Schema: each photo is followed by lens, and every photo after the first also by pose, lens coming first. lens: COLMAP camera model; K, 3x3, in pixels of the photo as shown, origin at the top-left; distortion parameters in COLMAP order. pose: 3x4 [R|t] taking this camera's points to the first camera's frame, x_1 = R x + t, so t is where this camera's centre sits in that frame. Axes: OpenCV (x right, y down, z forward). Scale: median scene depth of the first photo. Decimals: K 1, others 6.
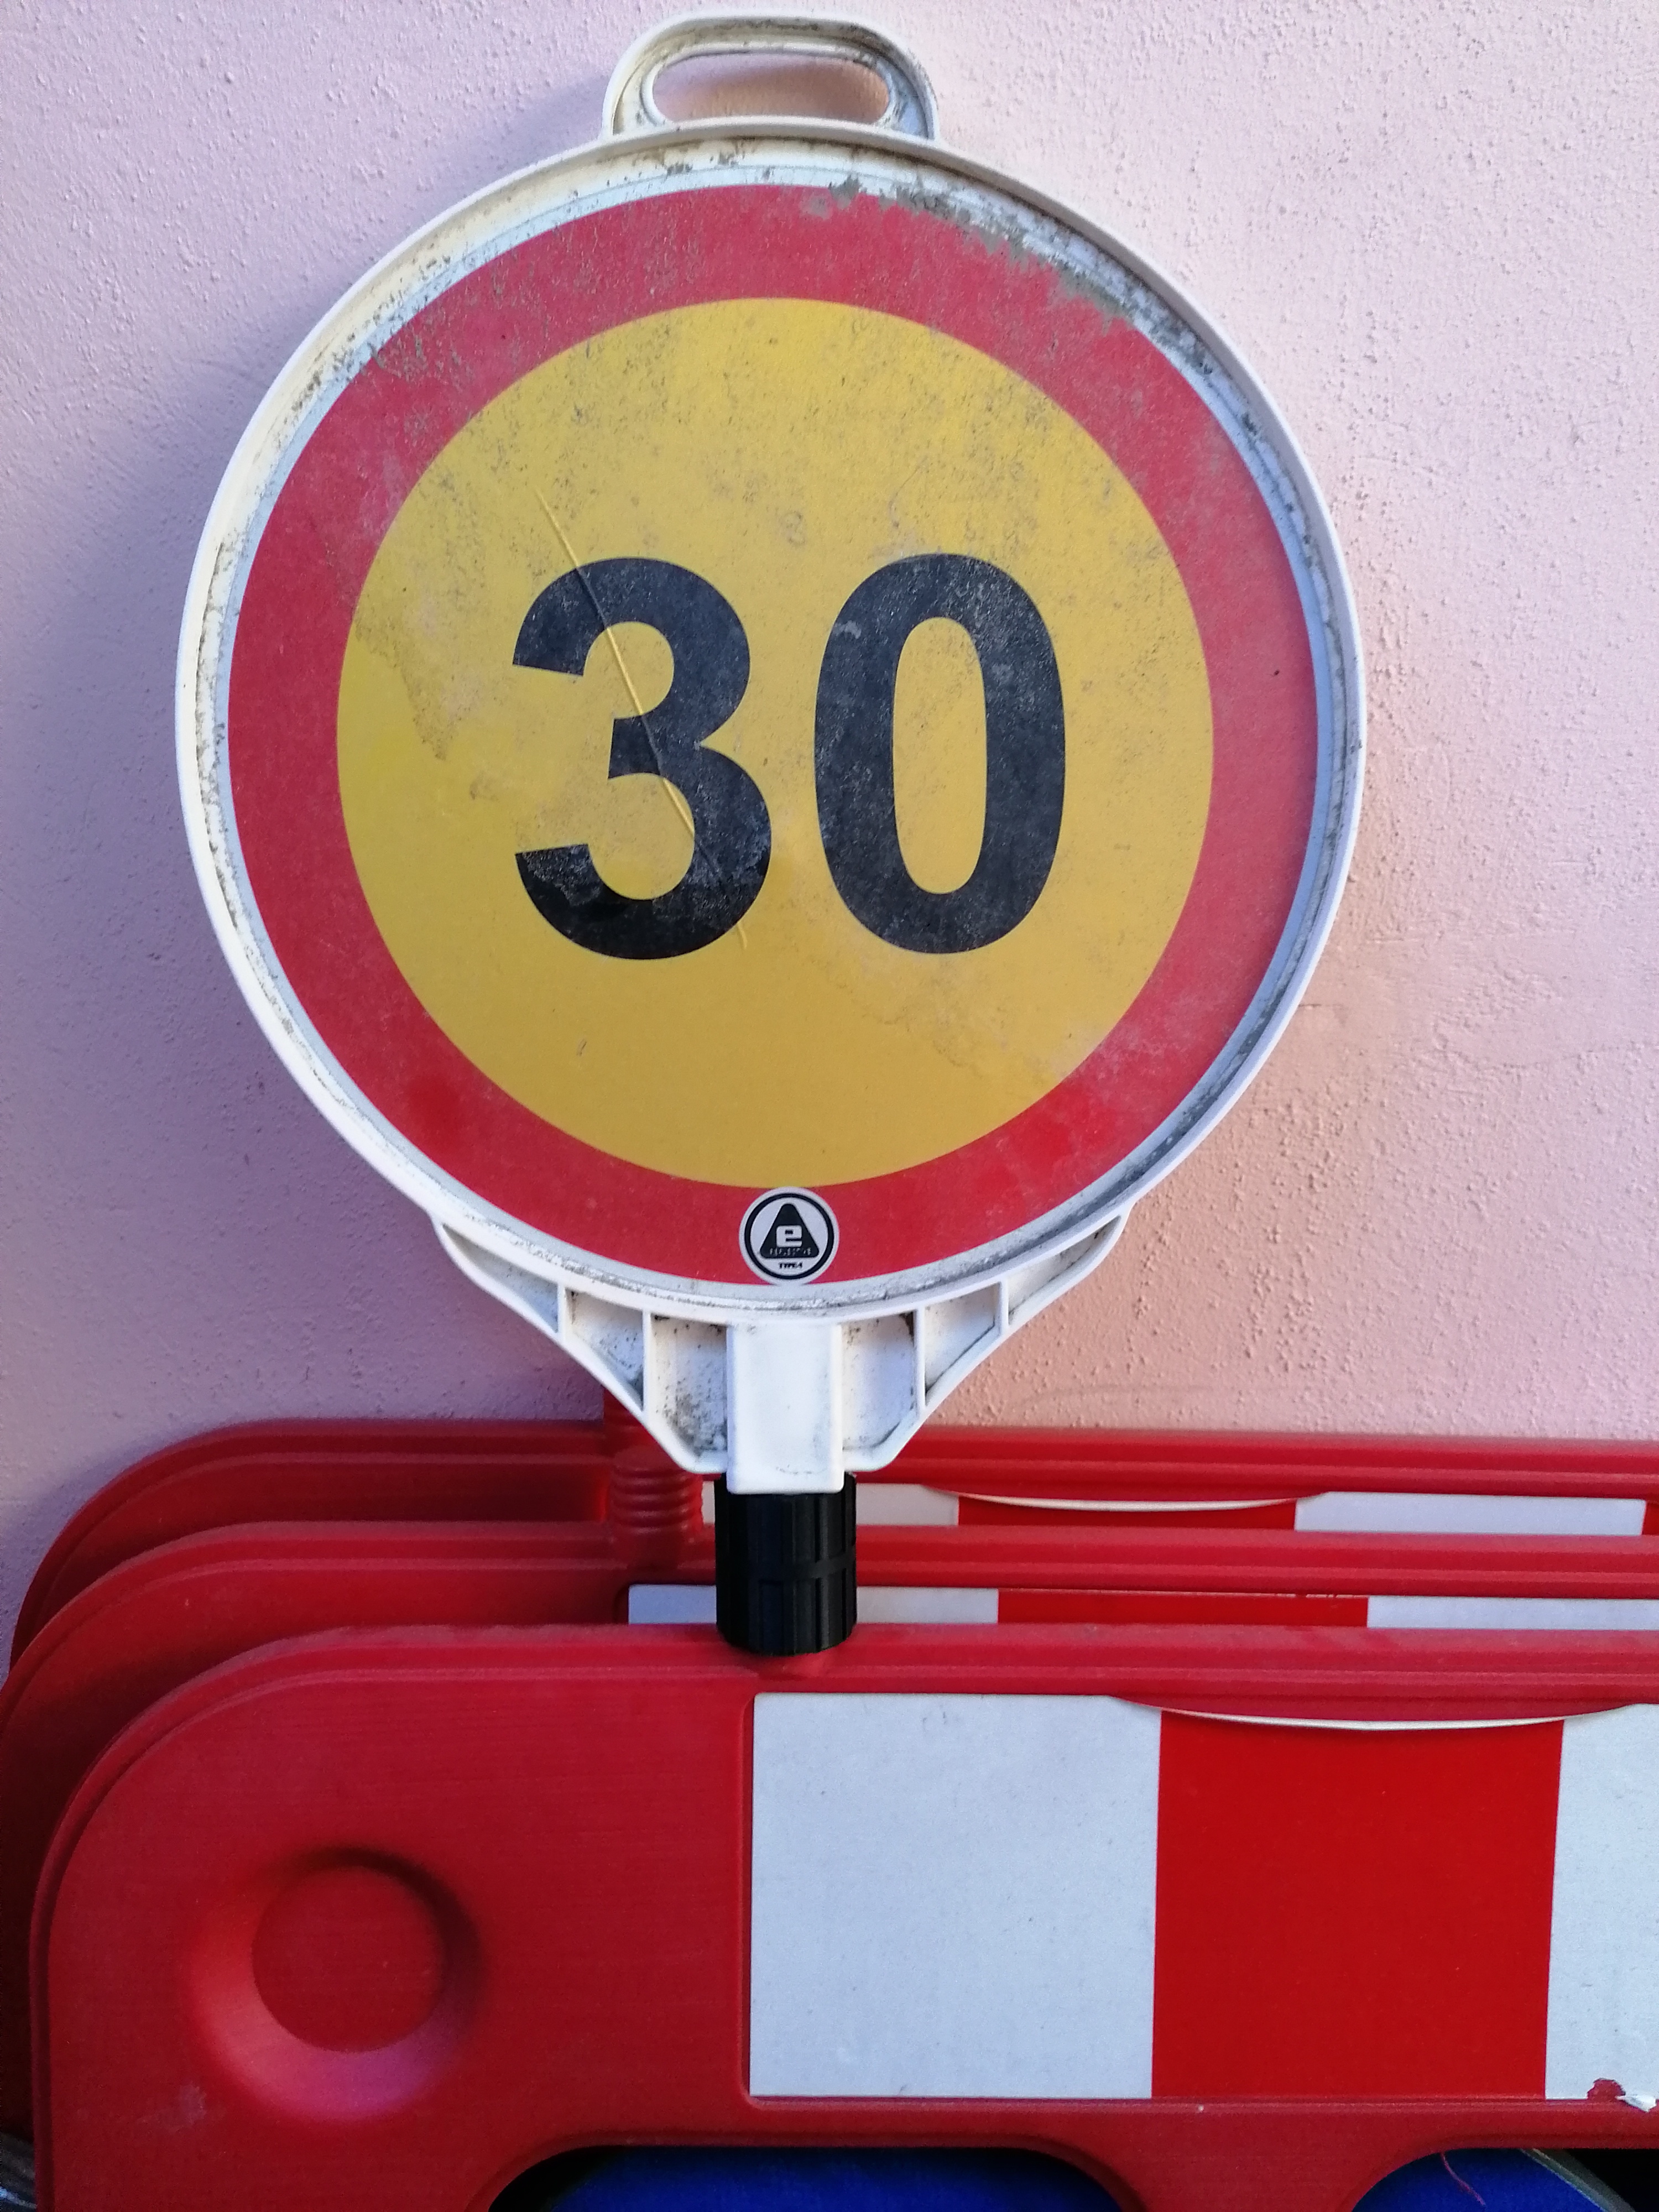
lens RADIAL K [[1737.9, 0, 868.6], [0, 1737.9, 1097.5], [0, 0, 1]] dist [0.027555, -0.001429]
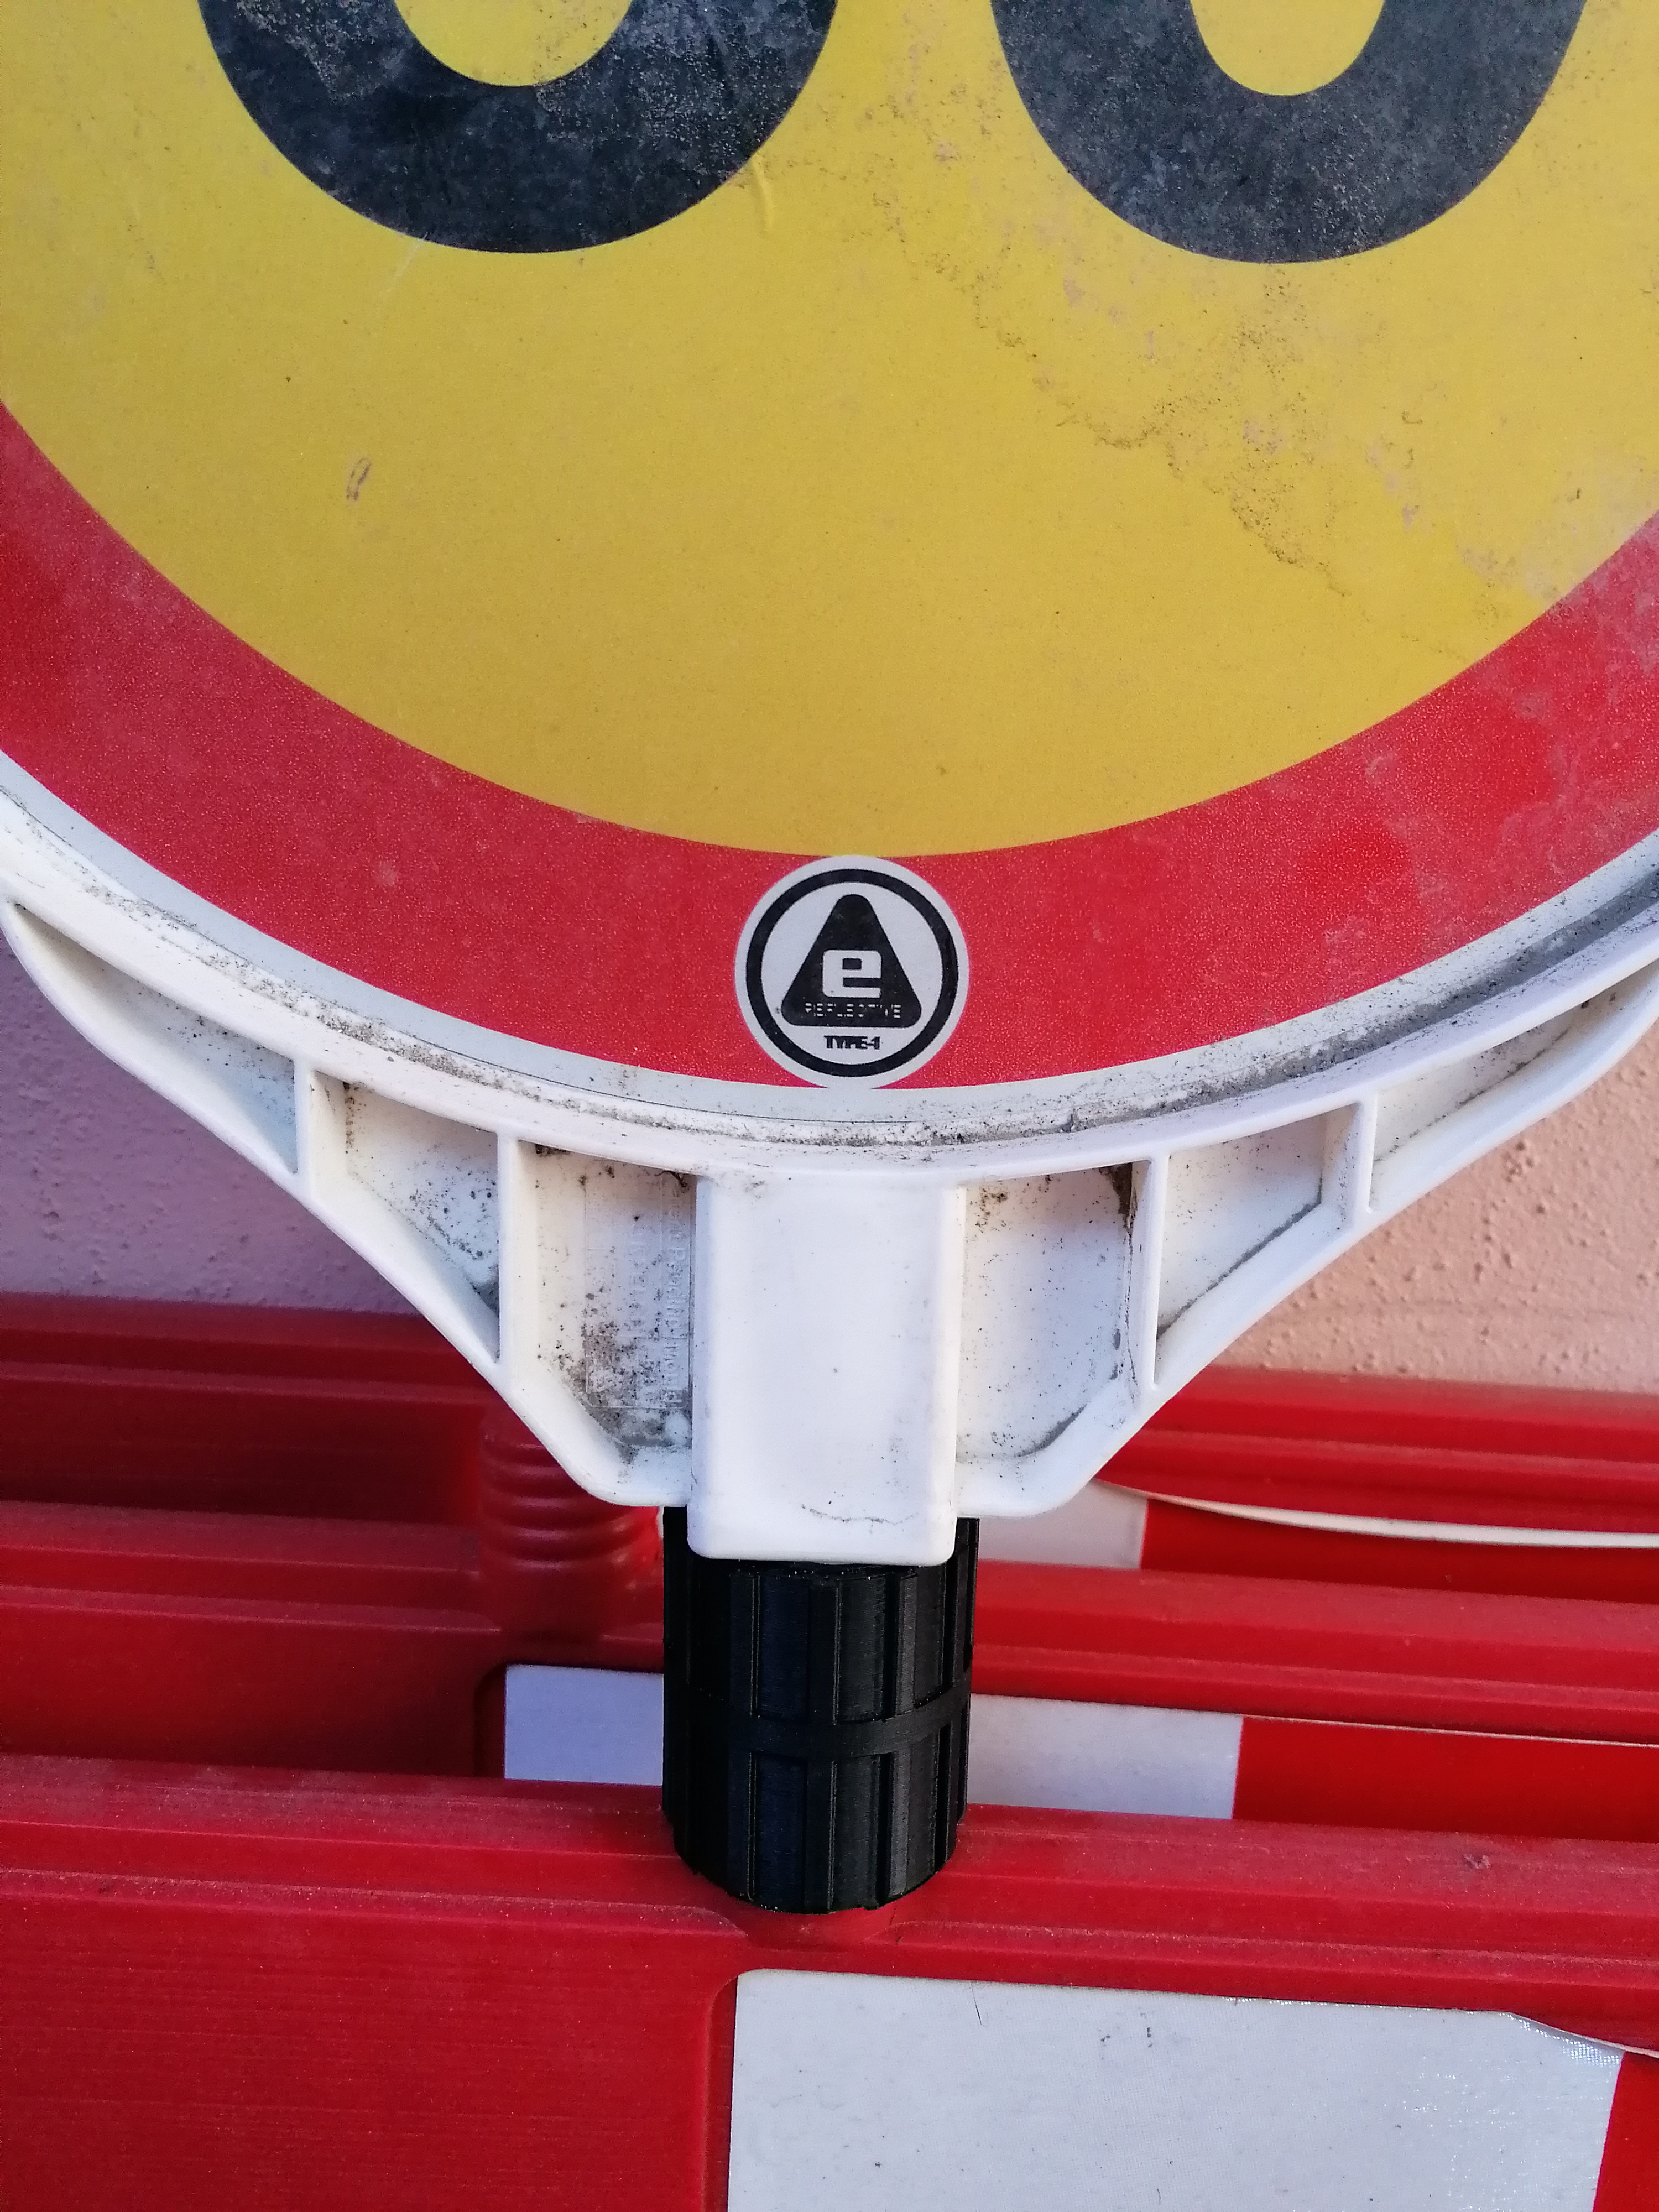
lens RADIAL K [[1737.9, 0, 828.4], [0, 1737.9, 1107.4], [0, 0, 1]] dist [0.027555, -0.001429]
pose [[0.997671, 0.044232, -0.051928, -0.027989], [-0.037951, 0.992493, 0.116261, 0.063348], [0.056681, -0.114020, 0.991860, 0.575373]]
